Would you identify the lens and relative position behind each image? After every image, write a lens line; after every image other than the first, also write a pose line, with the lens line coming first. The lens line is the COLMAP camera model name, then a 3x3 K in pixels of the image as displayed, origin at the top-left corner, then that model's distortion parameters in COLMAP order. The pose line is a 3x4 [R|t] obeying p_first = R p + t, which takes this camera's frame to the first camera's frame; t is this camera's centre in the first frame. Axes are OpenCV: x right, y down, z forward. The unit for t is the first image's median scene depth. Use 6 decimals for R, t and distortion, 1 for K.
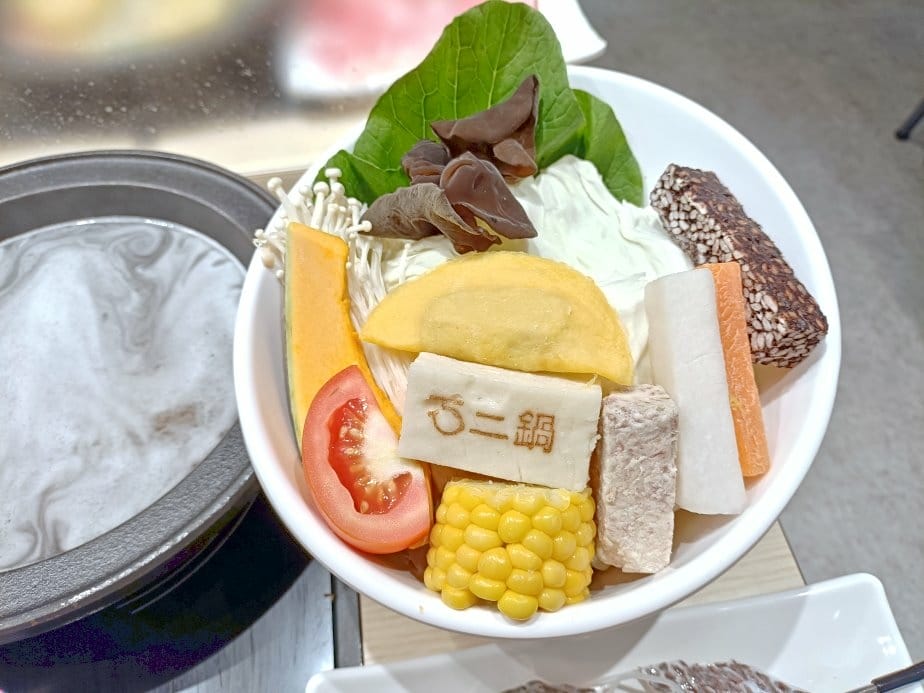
lens RADIAL K [[694.2, 0, 464.9], [0, 694.2, 344.1], [0, 0, 1]] dist [0.008675, -0.029383]
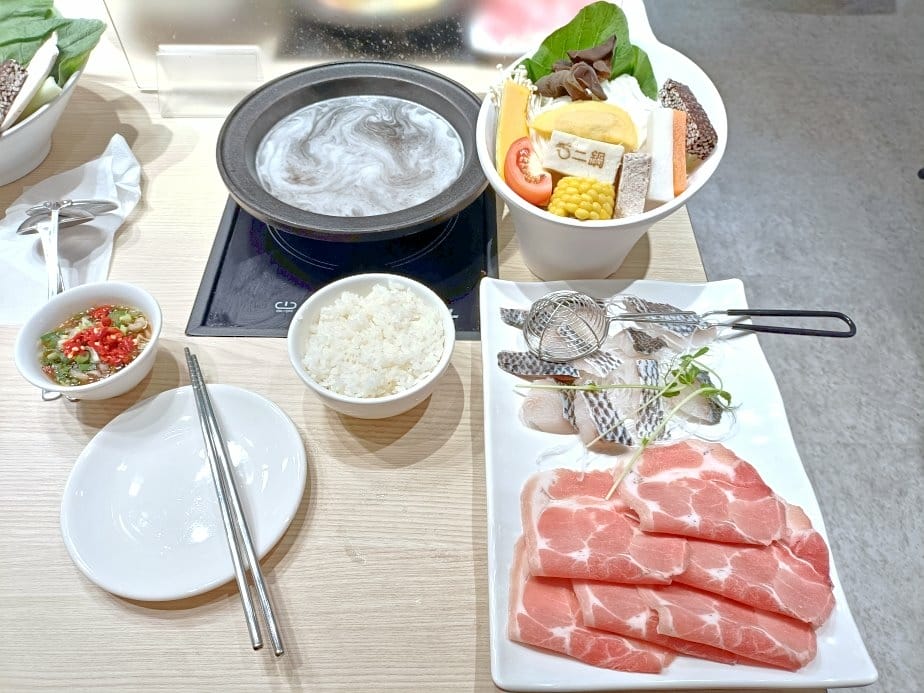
lens RADIAL K [[694.2, 0, 460.4], [0, 694.2, 347.3], [0, 0, 1]] dist [0.008675, -0.029383]
pose [[0.987345, 0.142717, -0.069154, -0.101648], [-0.144200, 0.989404, -0.016926, 0.761712], [0.066006, 0.026684, 0.997462, -1.324548]]
